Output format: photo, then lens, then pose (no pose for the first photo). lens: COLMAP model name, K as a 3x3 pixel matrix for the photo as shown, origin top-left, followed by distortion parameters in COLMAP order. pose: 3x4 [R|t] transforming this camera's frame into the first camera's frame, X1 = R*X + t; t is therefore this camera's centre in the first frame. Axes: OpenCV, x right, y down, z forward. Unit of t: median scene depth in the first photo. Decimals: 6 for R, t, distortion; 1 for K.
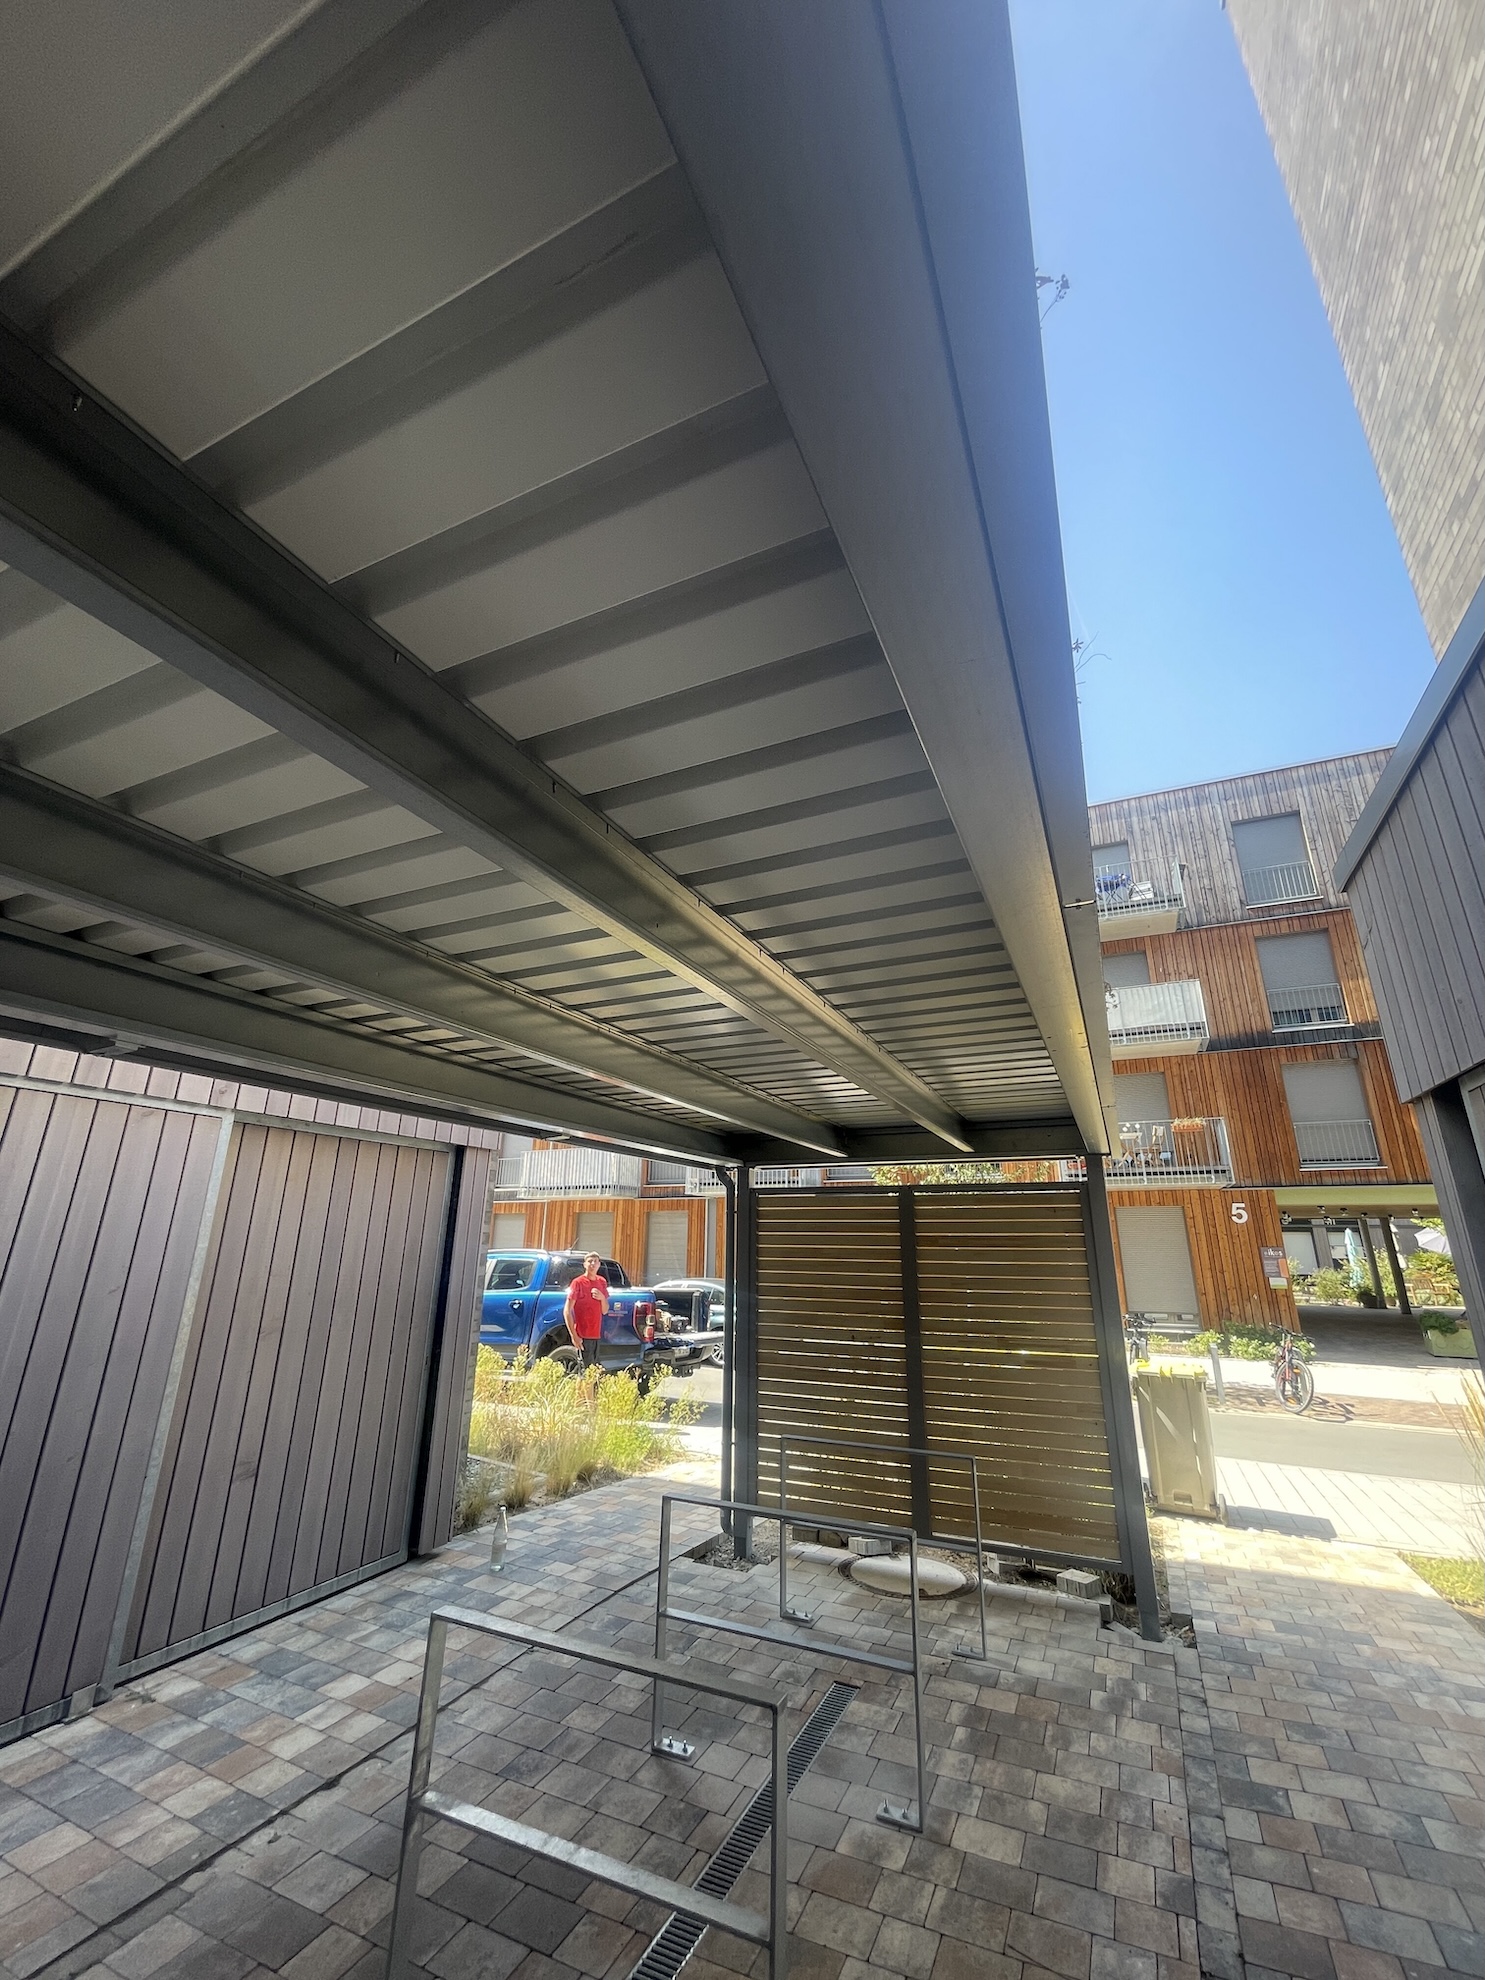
lens RADIAL K [[802.9, 0, 740.0], [0, 802.9, 983.3], [0, 0, 1]] dist [0.007669, -0.004709]
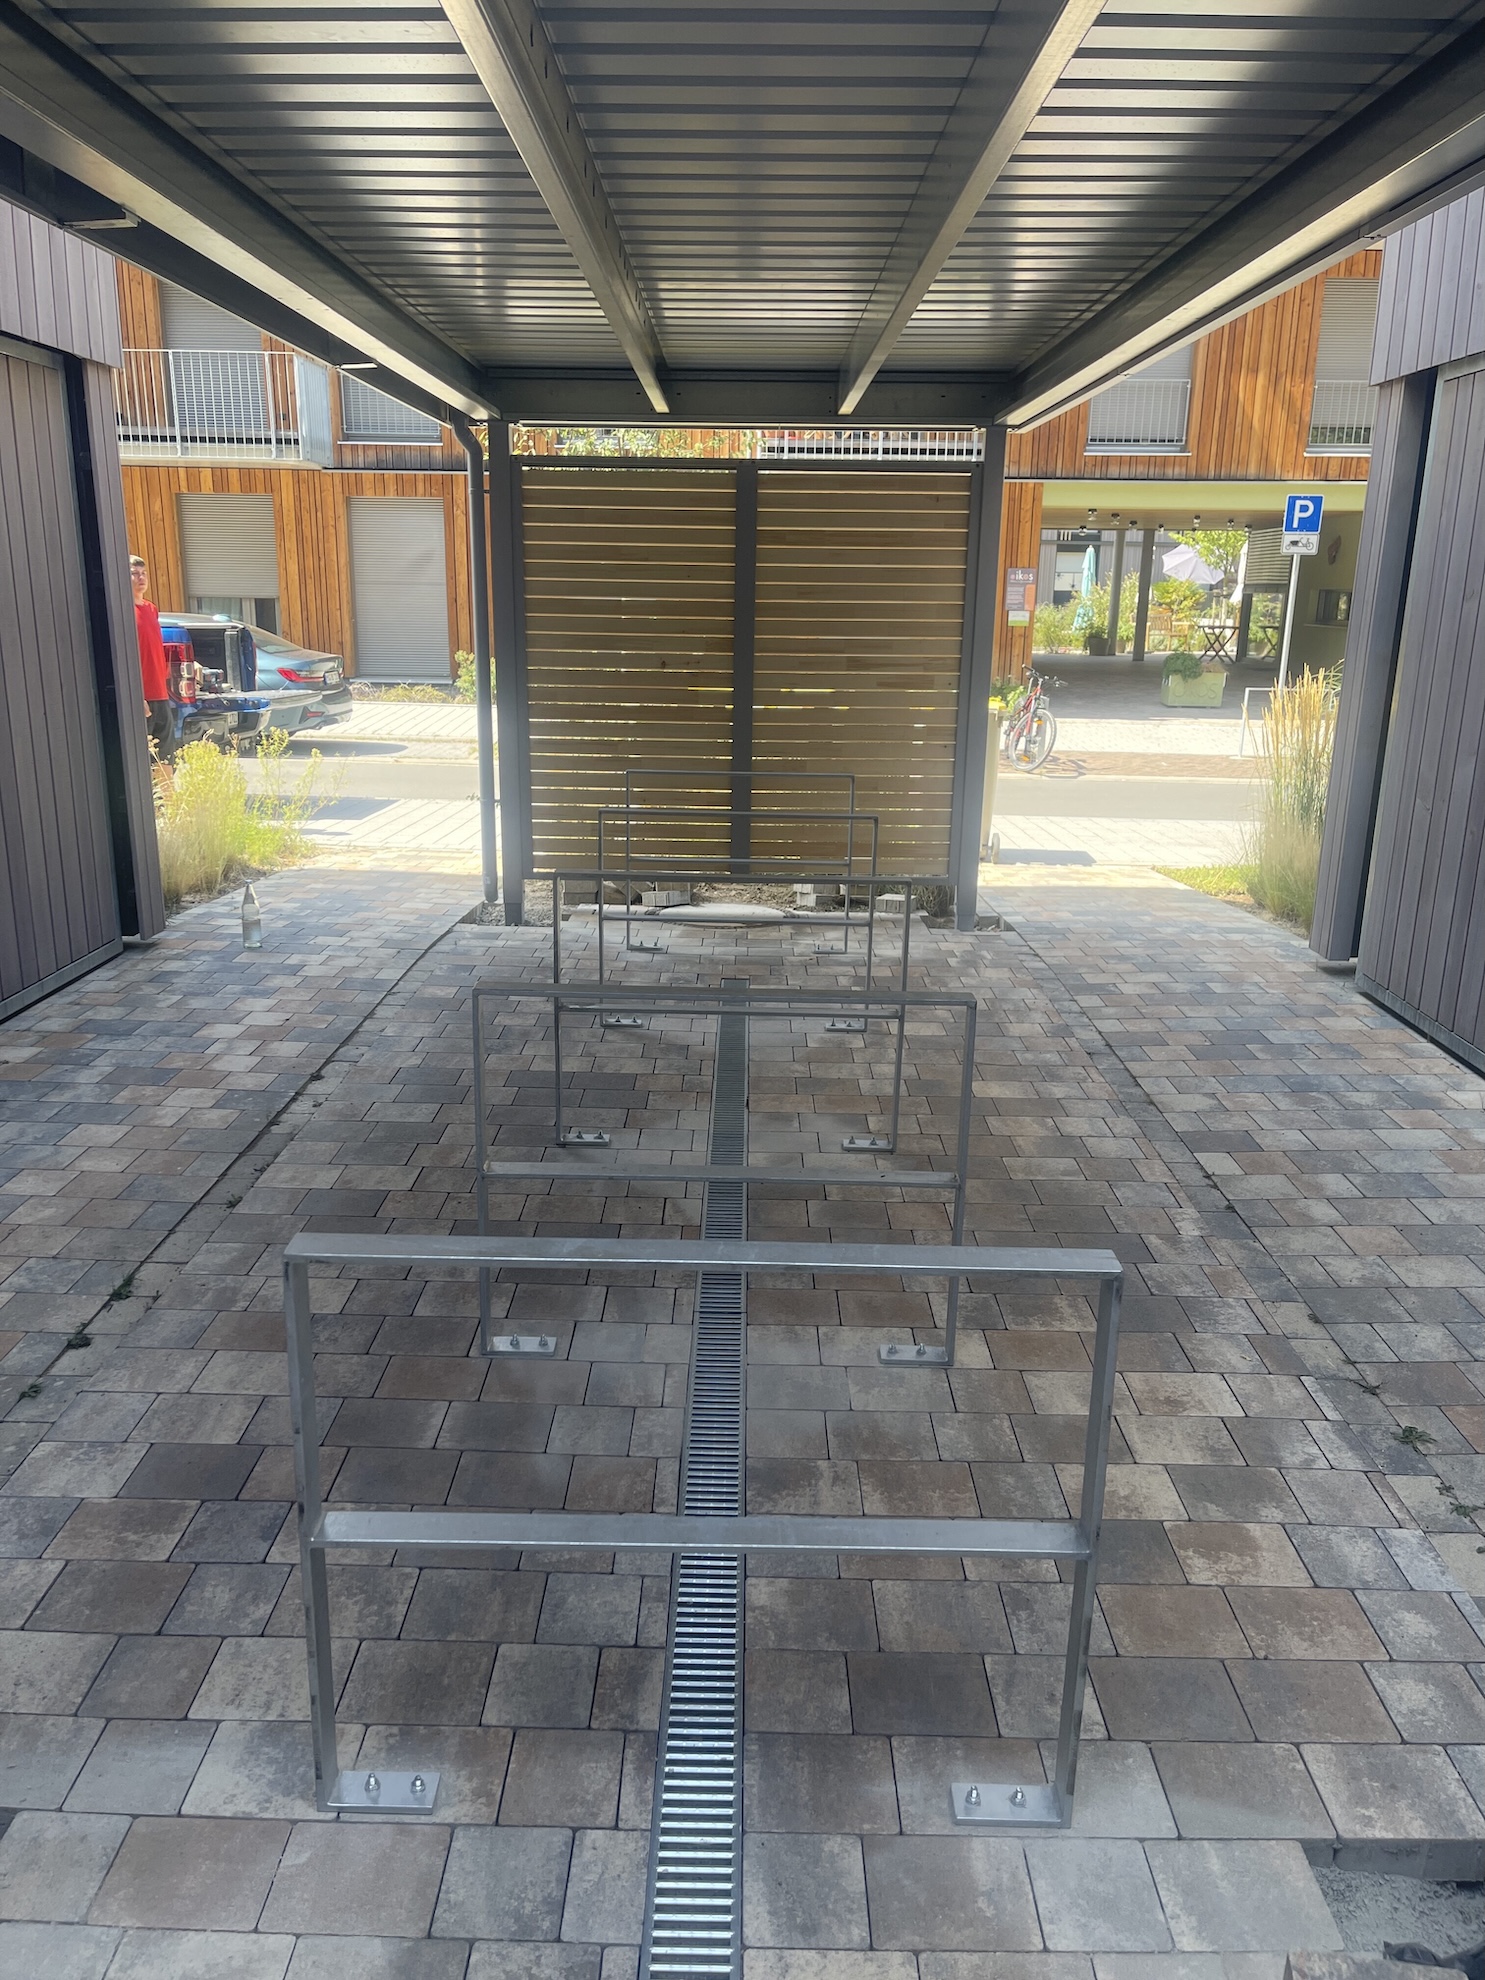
lens RADIAL K [[1505.0, 0, 736.5], [0, 1505.0, 1006.3], [0, 0, 1]] dist [0.032358, -0.004725]
pose [[0.910964, -0.108369, 0.397996, -0.549487], [-0.133113, 0.836015, 0.532316, -0.079049], [-0.390417, -0.537899, 0.747154, -0.366371]]
